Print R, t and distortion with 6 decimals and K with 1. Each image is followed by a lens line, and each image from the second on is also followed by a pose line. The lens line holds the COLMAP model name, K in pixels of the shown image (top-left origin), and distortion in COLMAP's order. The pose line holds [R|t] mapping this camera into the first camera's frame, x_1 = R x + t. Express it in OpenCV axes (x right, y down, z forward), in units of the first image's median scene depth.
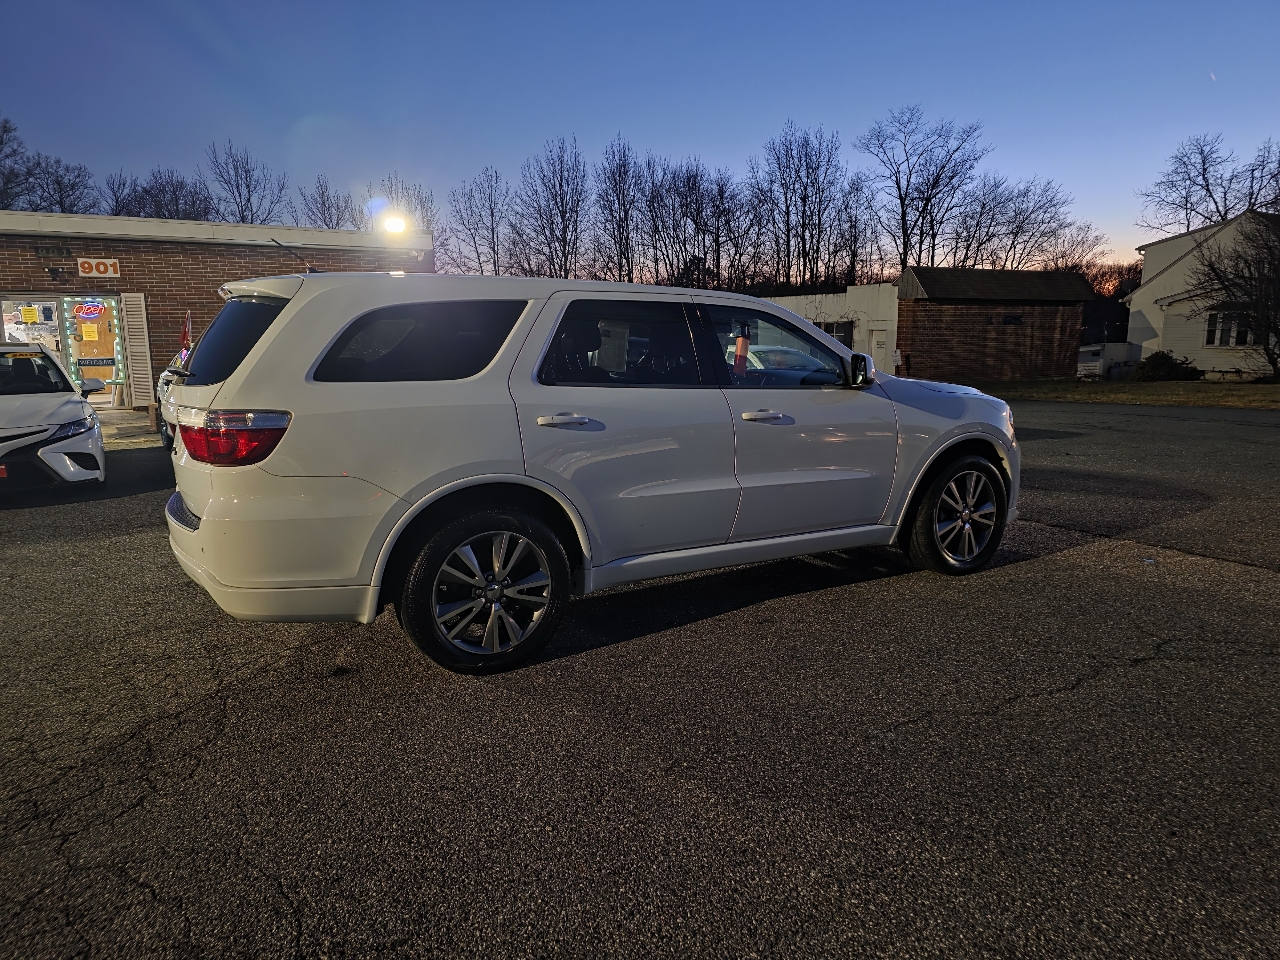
lens RADIAL K [[878.4, 0, 633.7], [0, 878.4, 479.9], [0, 0, 1]] dist [0.052070, -0.035497]
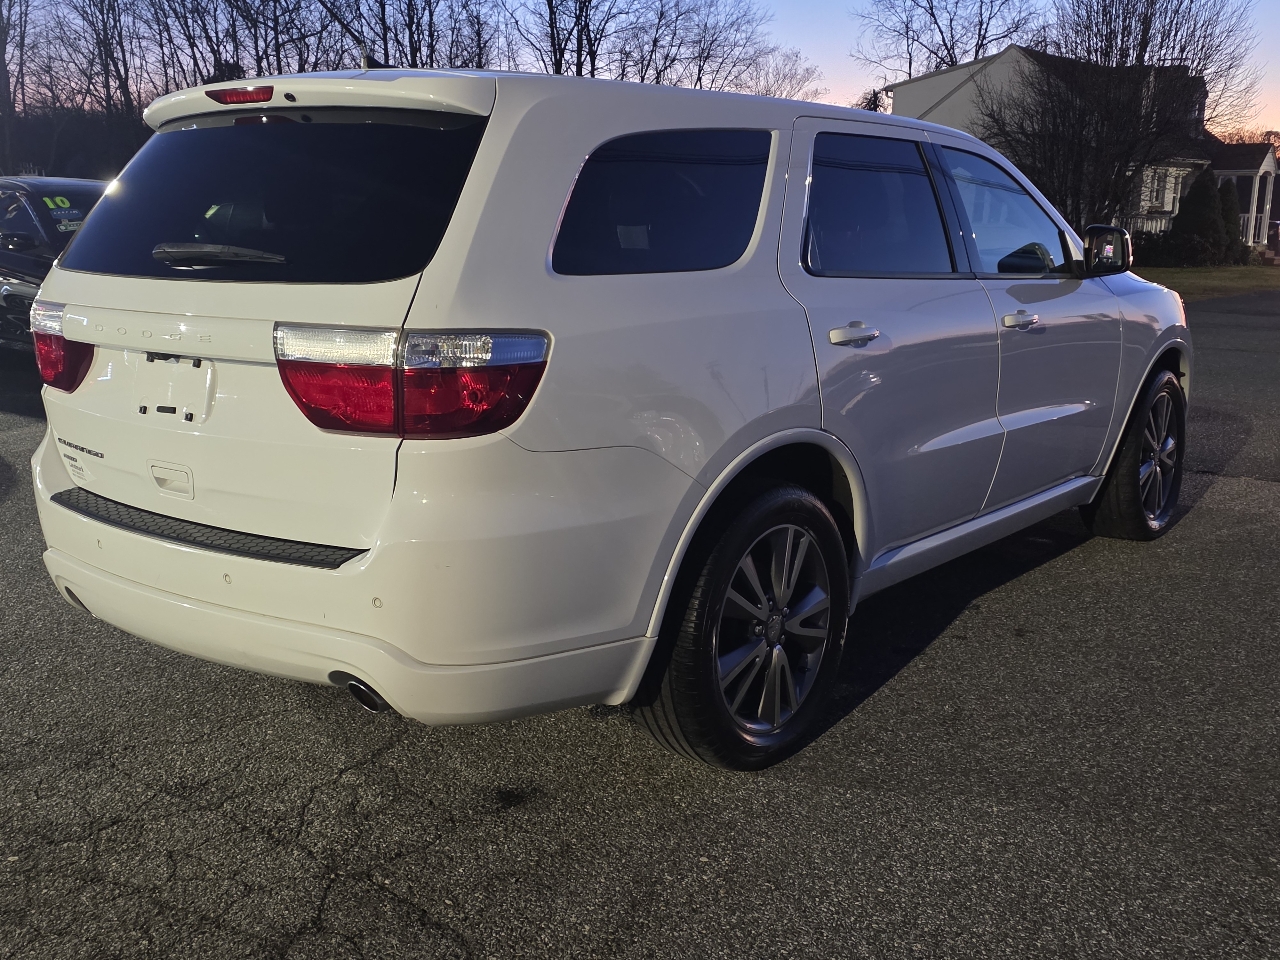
lens RADIAL K [[1332.8, 0, 647.7], [0, 1332.8, 479.8], [0, 0, 1]] dist [0.047164, 0.000000]
pose [[0.928689, -0.061504, 0.365724, -0.433287], [0.044636, 0.997521, 0.054410, -0.019189], [-0.368163, -0.034206, 0.929132, 0.154209]]
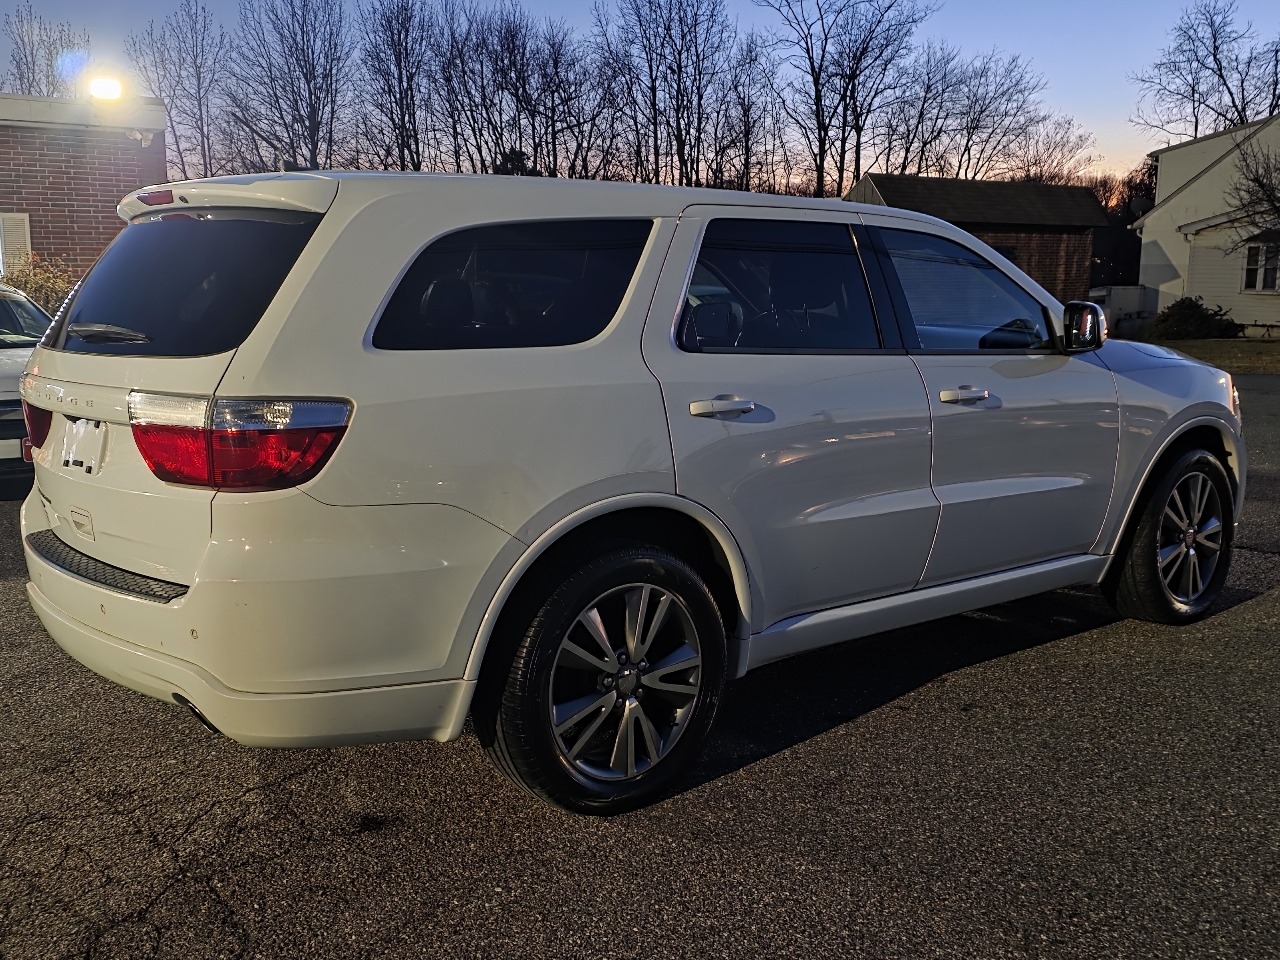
lens RADIAL K [[1332.8, 0, 641.2], [0, 1332.8, 473.7], [0, 0, 1]] dist [0.047164, 0.000000]
pose [[0.985209, -0.019364, 0.170259, -0.238782], [0.021293, 0.999728, -0.009512, -0.008820], [-0.170029, 0.012996, 0.985353, 0.044309]]
